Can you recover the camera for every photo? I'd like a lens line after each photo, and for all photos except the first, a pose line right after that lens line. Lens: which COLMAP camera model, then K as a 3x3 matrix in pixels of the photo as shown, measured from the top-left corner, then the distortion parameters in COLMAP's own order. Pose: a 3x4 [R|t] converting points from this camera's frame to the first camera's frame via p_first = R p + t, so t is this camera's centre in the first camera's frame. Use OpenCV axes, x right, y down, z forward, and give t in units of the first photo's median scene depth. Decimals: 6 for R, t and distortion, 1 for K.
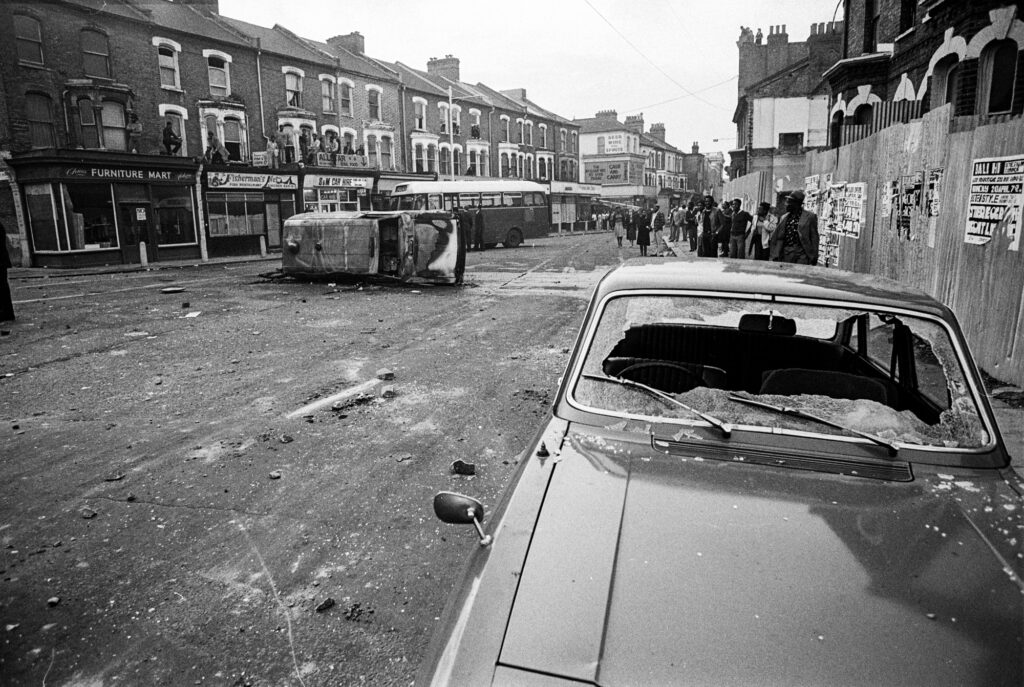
lens RADIAL K [[715.9, 0, 512.0], [0, 715.9, 343.5], [0, 0, 1]] dist [-0.045254, -0.001617]
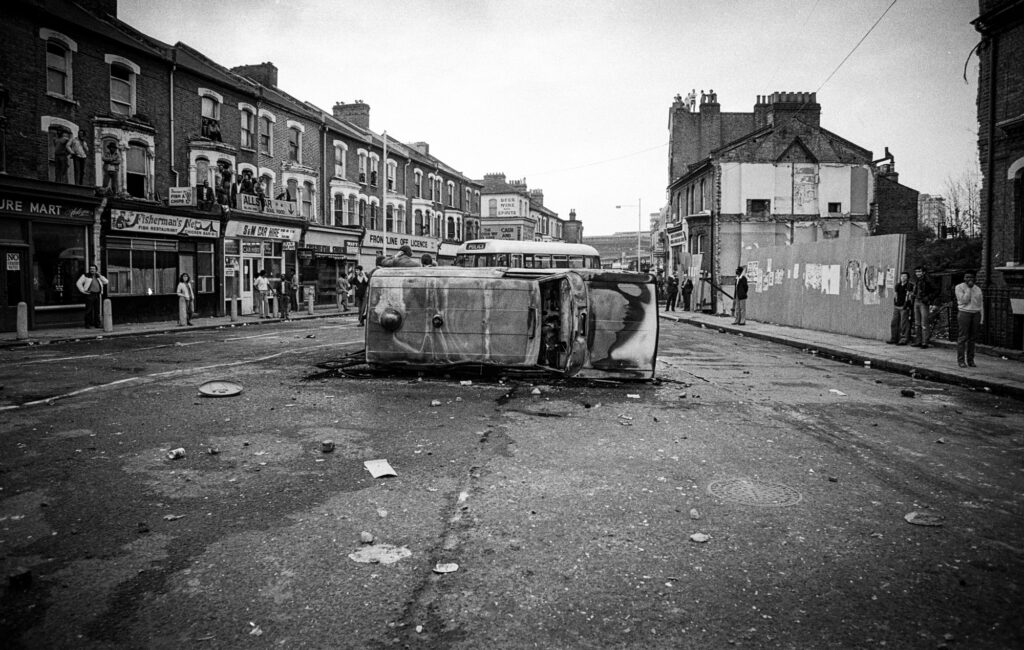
lens RADIAL K [[729.9, 0, 512.8], [0, 729.9, 297.9], [0, 0, 1]] dist [-0.039634, 0.008423]
pose [[0.973655, 0.018190, 0.227298, -0.153946], [0.016566, 0.988536, -0.150072, -0.025614], [-0.227422, 0.149884, 0.962192, 0.159319]]
